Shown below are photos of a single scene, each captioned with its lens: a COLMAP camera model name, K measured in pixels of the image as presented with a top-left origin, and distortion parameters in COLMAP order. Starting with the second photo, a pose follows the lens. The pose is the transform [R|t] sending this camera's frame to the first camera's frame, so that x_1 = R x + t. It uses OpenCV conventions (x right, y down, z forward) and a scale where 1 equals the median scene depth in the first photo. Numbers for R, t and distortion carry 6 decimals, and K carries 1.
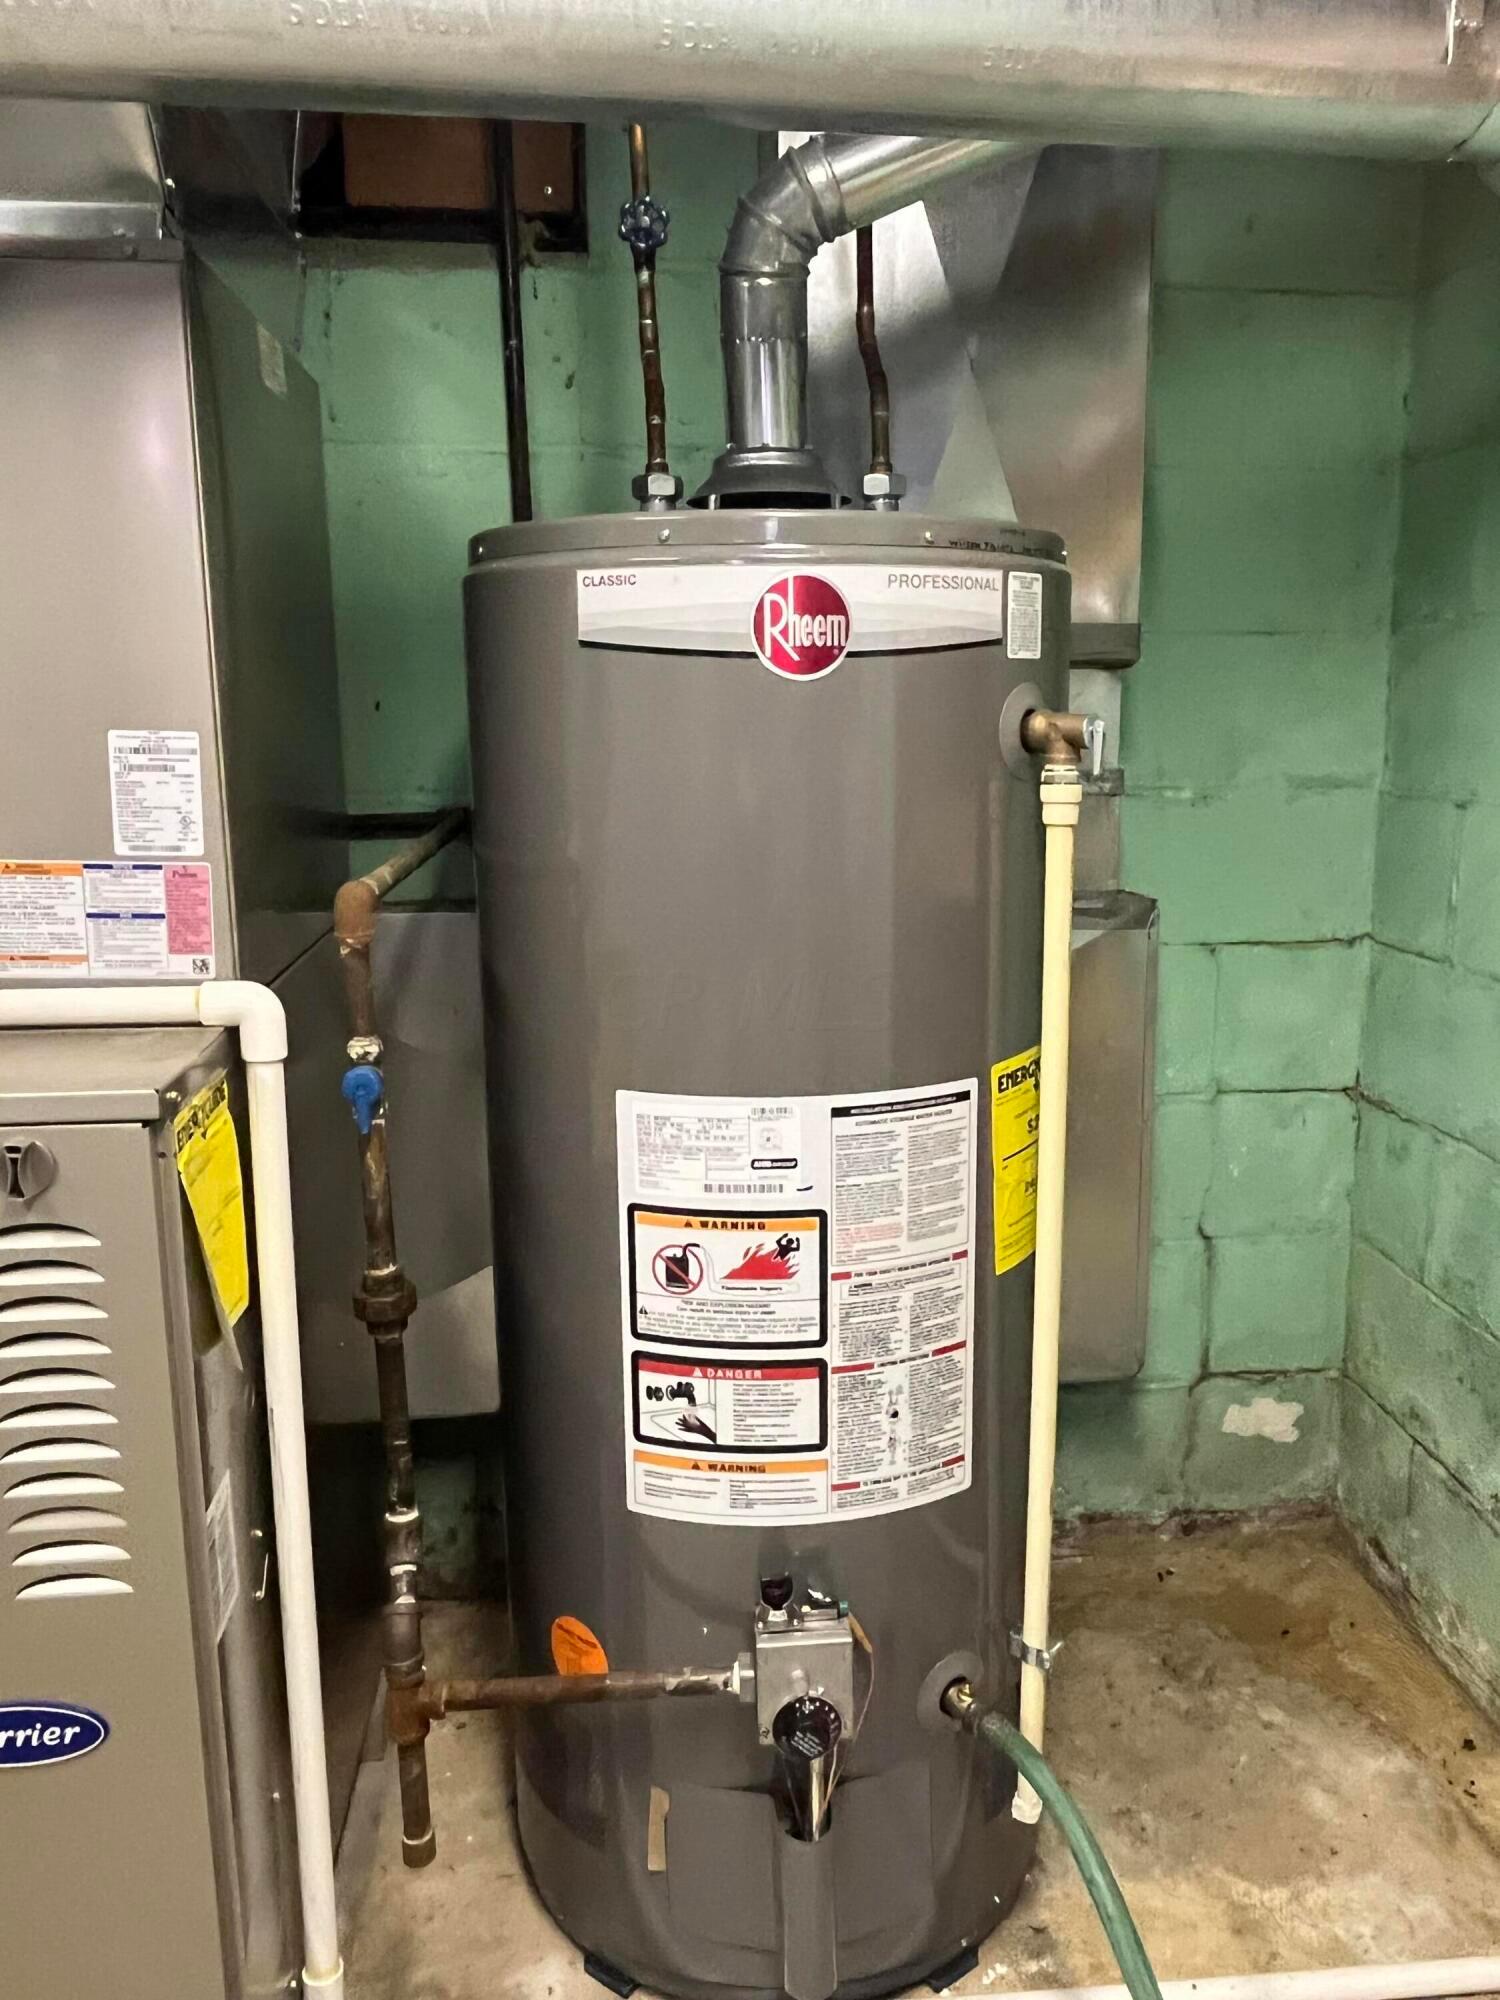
lens RADIAL K [[1506.2, 0, 750.7], [0, 1506.2, 994.0], [0, 0, 1]] dist [0.004993, -0.003918]
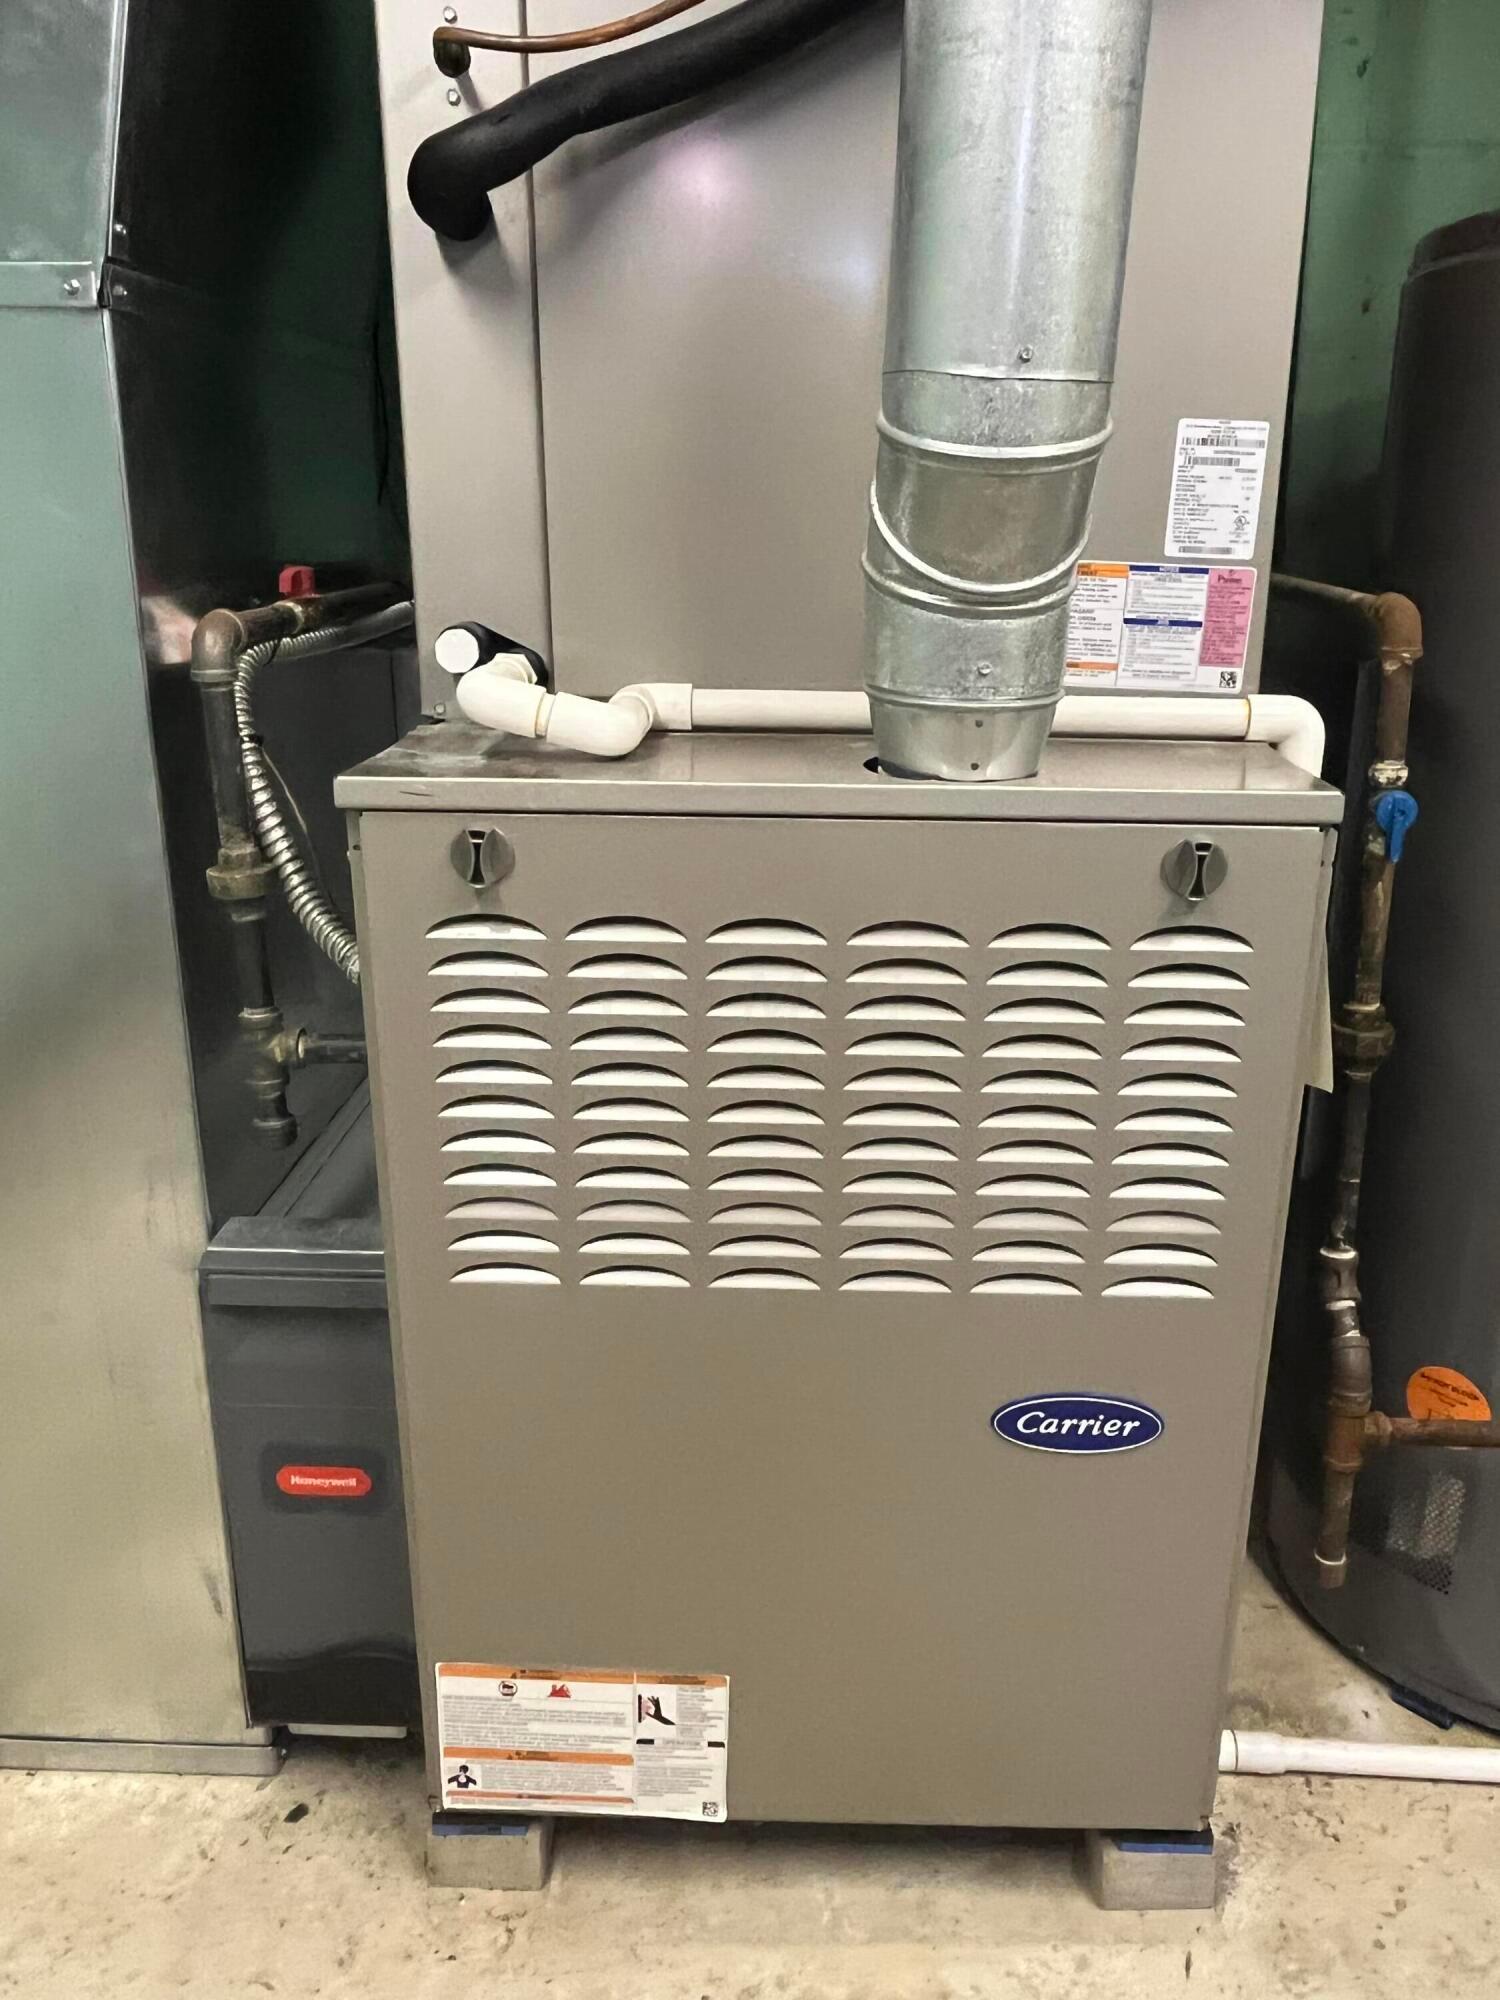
lens RADIAL K [[1506.2, 0, 752.7], [0, 1506.2, 1002.8], [0, 0, 1]] dist [0.004993, -0.003918]
pose [[0.992866, 0.052666, -0.106974, -0.560666], [-0.038763, 0.991001, 0.128121, 0.075447], [0.112759, -0.123060, 0.985972, -0.005352]]
